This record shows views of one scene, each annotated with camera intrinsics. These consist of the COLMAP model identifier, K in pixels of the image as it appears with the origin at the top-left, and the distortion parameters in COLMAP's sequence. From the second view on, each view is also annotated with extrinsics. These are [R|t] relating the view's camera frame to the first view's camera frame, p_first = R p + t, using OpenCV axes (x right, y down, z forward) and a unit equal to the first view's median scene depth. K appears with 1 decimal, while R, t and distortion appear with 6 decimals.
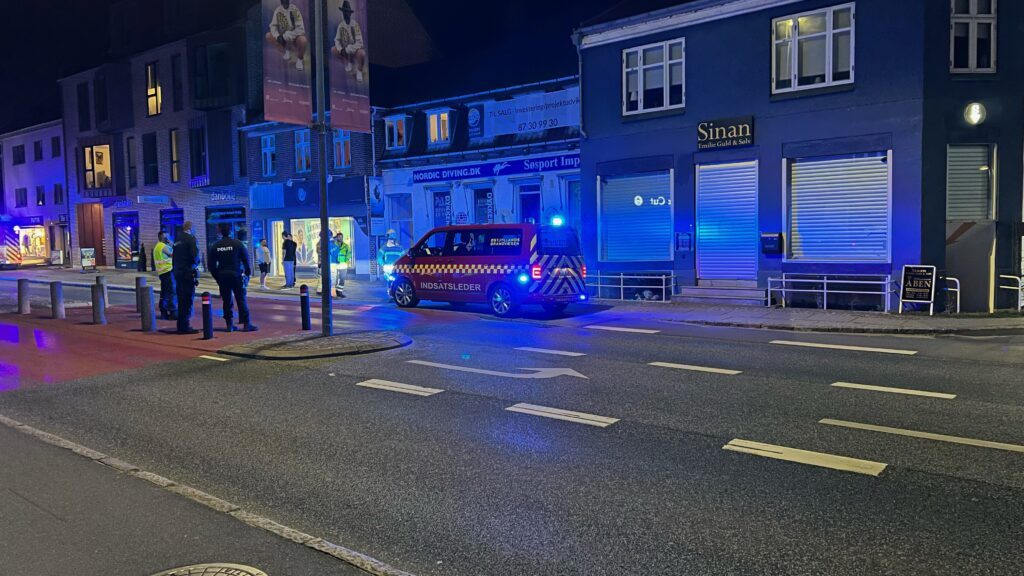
lens RADIAL K [[788.4, 0, 512.0], [0, 788.4, 288.0], [0, 0, 1]] dist [0.106175, -0.142657]
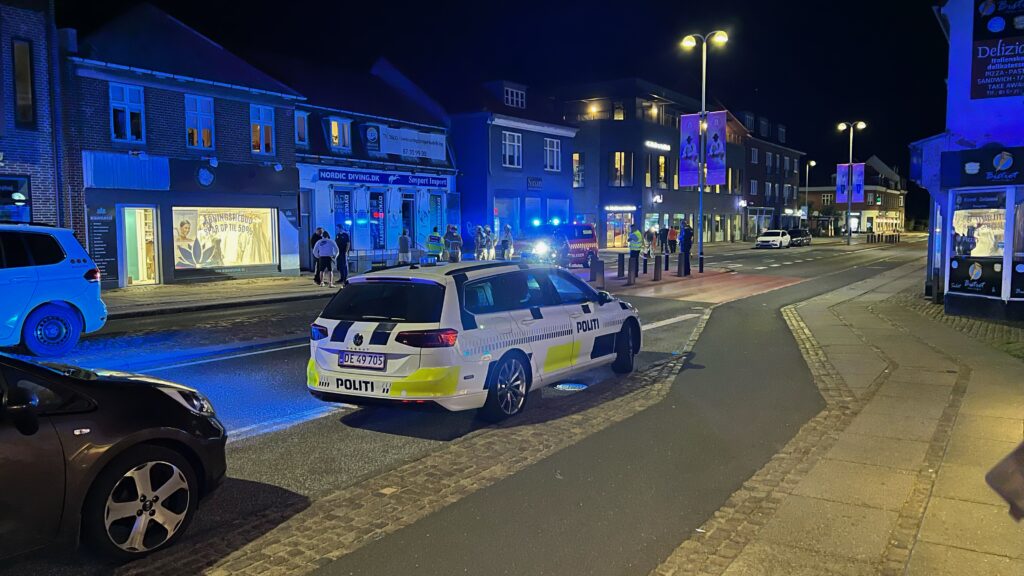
lens RADIAL K [[788.4, 0, 512.0], [0, 788.4, 288.0], [0, 0, 1]] dist [0.106175, -0.142657]
pose [[-0.153474, -0.065222, 0.985998, -1.337451], [0.070684, 0.994539, 0.076790, -0.056575], [-0.985621, 0.081479, -0.148026, 0.996686]]
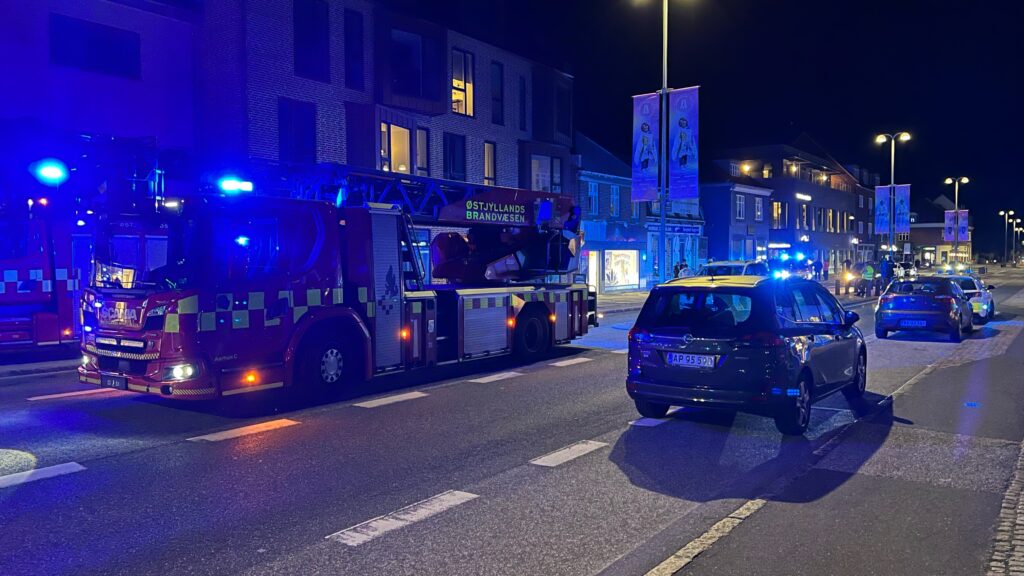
lens RADIAL K [[788.4, 0, 512.0], [0, 788.4, 288.0], [0, 0, 1]] dist [0.106175, -0.142657]
pose [[-0.108598, -0.025637, 0.993755, -1.926429], [0.069143, 0.997052, 0.033278, -0.096770], [-0.991678, 0.072325, -0.106505, 1.607368]]
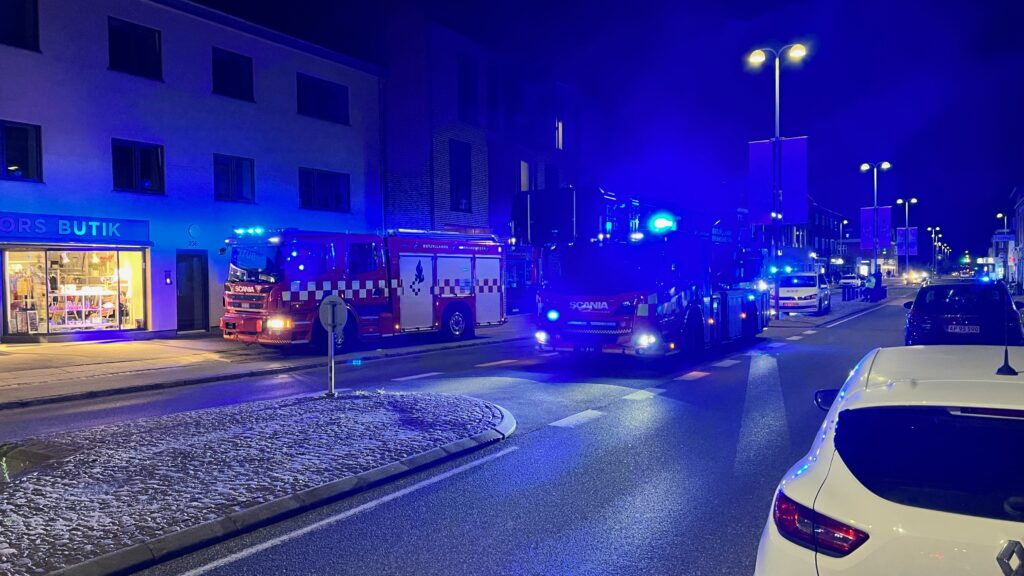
lens RADIAL K [[788.4, 0, 512.0], [0, 788.4, 288.0], [0, 0, 1]] dist [0.106175, -0.142657]
pose [[-0.195882, -0.006327, 0.980607, -2.092372], [0.074559, 0.996989, 0.021327, -0.114130], [-0.977789, 0.077291, -0.194820, 1.919406]]
